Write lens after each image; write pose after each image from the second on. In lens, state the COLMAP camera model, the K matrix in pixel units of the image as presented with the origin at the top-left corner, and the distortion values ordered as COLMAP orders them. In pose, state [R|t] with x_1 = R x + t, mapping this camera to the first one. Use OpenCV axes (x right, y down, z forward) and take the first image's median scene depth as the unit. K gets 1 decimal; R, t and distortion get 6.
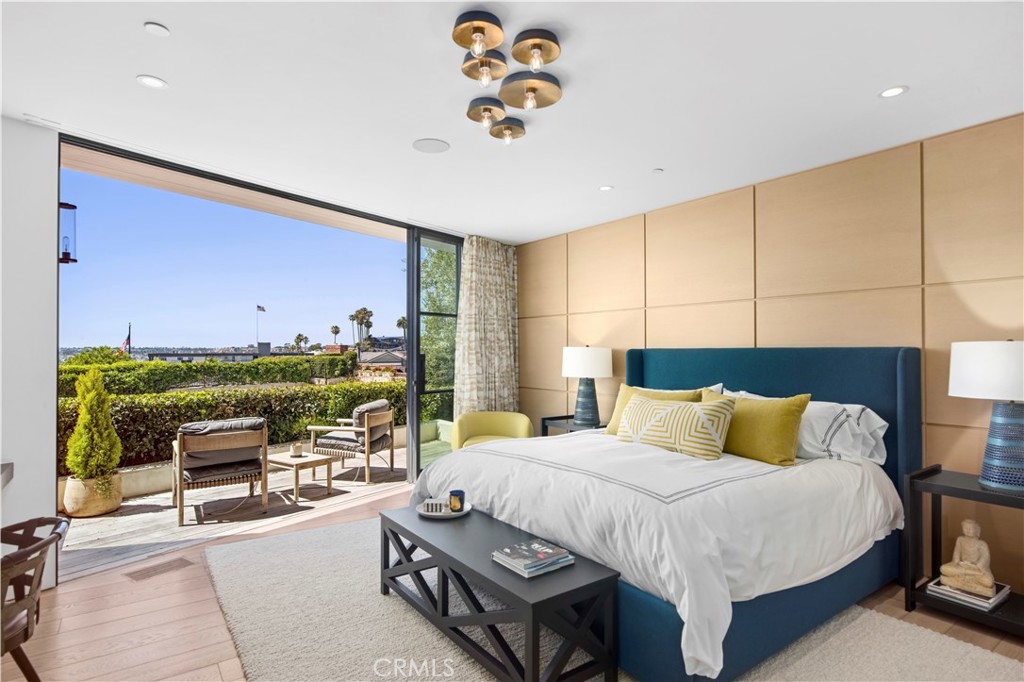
lens RADIAL K [[541.6, 0, 512.0], [0, 541.6, 341.0], [0, 0, 1]] dist [-0.023763, 0.001003]
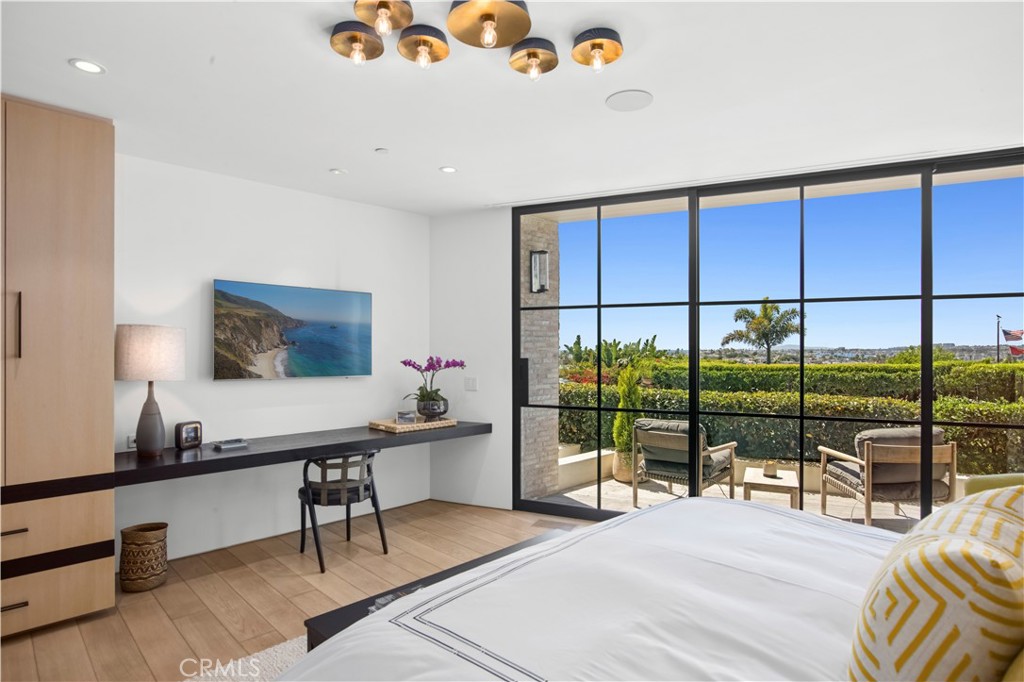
lens RADIAL K [[541.6, 0, 512.0], [0, 541.6, 341.0], [0, 0, 1]] dist [-0.023763, 0.001003]
pose [[0.162221, -0.013432, -0.986663, 0.363404], [0.016569, 0.999803, -0.010887, -0.001283], [0.986615, -0.014582, 0.162412, 0.416174]]
